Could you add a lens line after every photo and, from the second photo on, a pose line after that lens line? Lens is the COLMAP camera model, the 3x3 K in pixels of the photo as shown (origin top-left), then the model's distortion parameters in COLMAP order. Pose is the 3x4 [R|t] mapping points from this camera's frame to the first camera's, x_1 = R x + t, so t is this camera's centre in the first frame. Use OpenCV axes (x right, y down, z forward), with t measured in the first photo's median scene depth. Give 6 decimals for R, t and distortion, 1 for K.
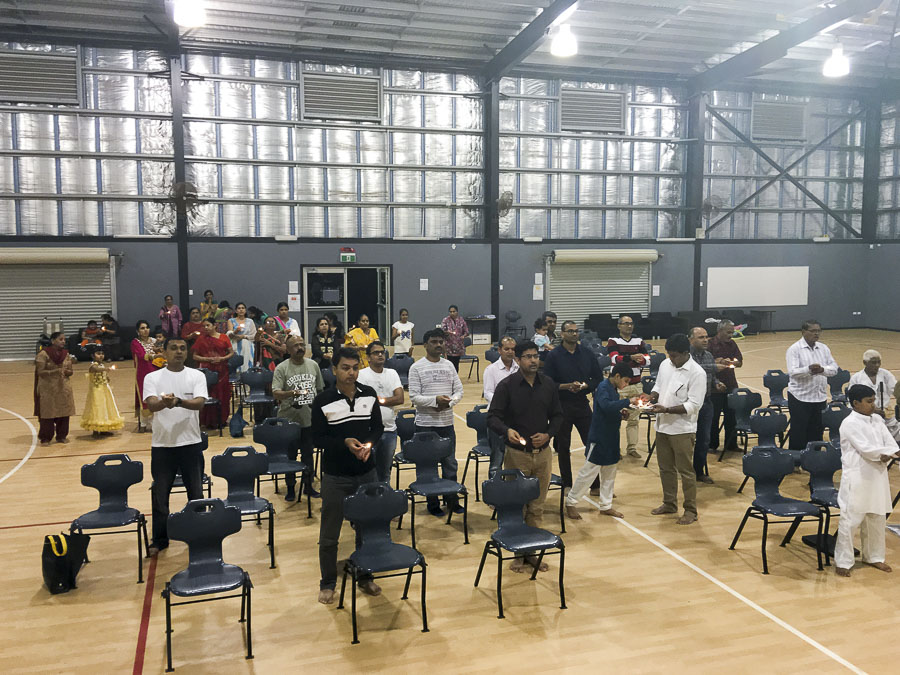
lens RADIAL K [[818.4, 0, 441.8], [0, 818.4, 336.3], [0, 0, 1]] dist [0.093617, -0.123537]
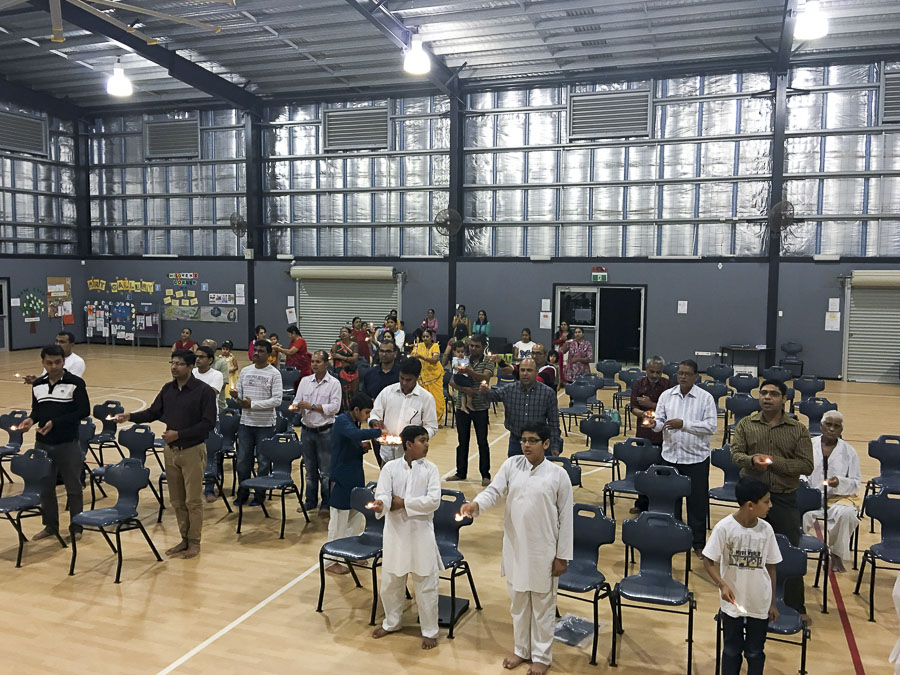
lens RADIAL K [[818.4, 0, 441.8], [0, 818.4, 336.3], [0, 0, 1]] dist [0.093617, -0.123537]
pose [[0.788420, 0.057433, -0.612450, 0.347053], [-0.072465, 0.997371, 0.000243, -0.011669], [0.610854, 0.044190, 0.790509, 0.110260]]
